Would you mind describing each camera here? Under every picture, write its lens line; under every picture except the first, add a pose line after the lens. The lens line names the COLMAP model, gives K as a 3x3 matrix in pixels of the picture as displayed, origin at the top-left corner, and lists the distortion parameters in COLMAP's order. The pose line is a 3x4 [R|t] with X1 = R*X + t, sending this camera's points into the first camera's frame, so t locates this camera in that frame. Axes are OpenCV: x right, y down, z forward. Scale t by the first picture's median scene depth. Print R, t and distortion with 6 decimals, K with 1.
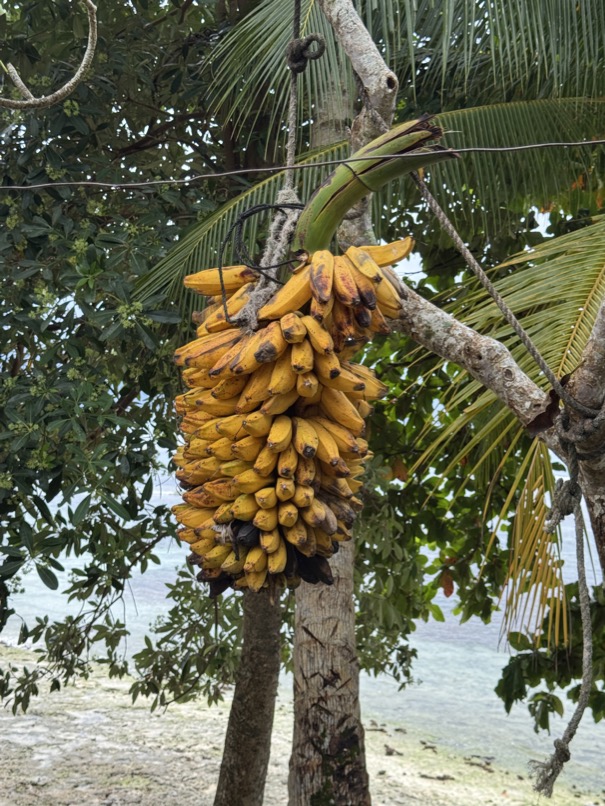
lens RADIAL K [[1150.6, 0, 302.5], [0, 1150.6, 403.0], [0, 0, 1]] dist [0.166031, -0.198145]
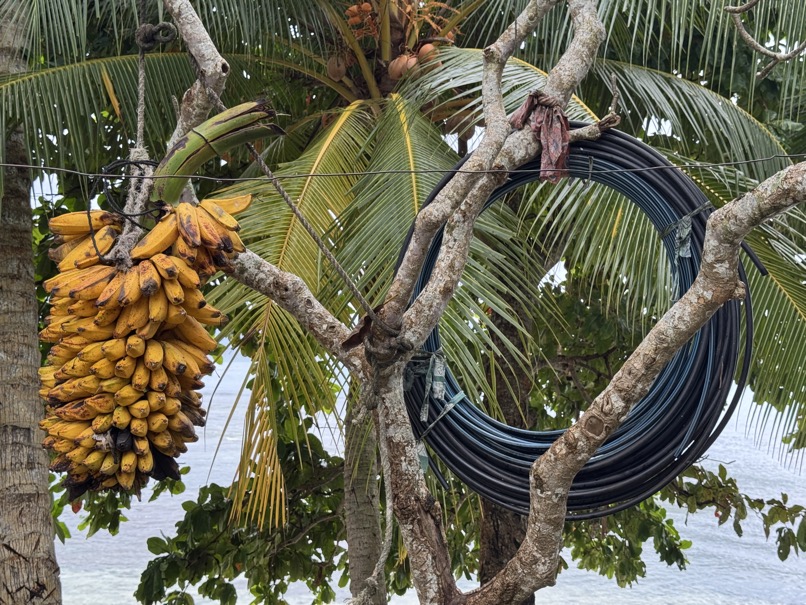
lens RADIAL K [[1150.6, 0, 403.0], [0, 1150.6, 302.5], [0, 0, 1]] dist [0.166031, -0.198145]
pose [[0.892631, -0.004206, 0.450768, -0.321533], [0.010211, 0.999889, -0.010890, -0.011419], [-0.450672, 0.014324, 0.892574, -0.187329]]
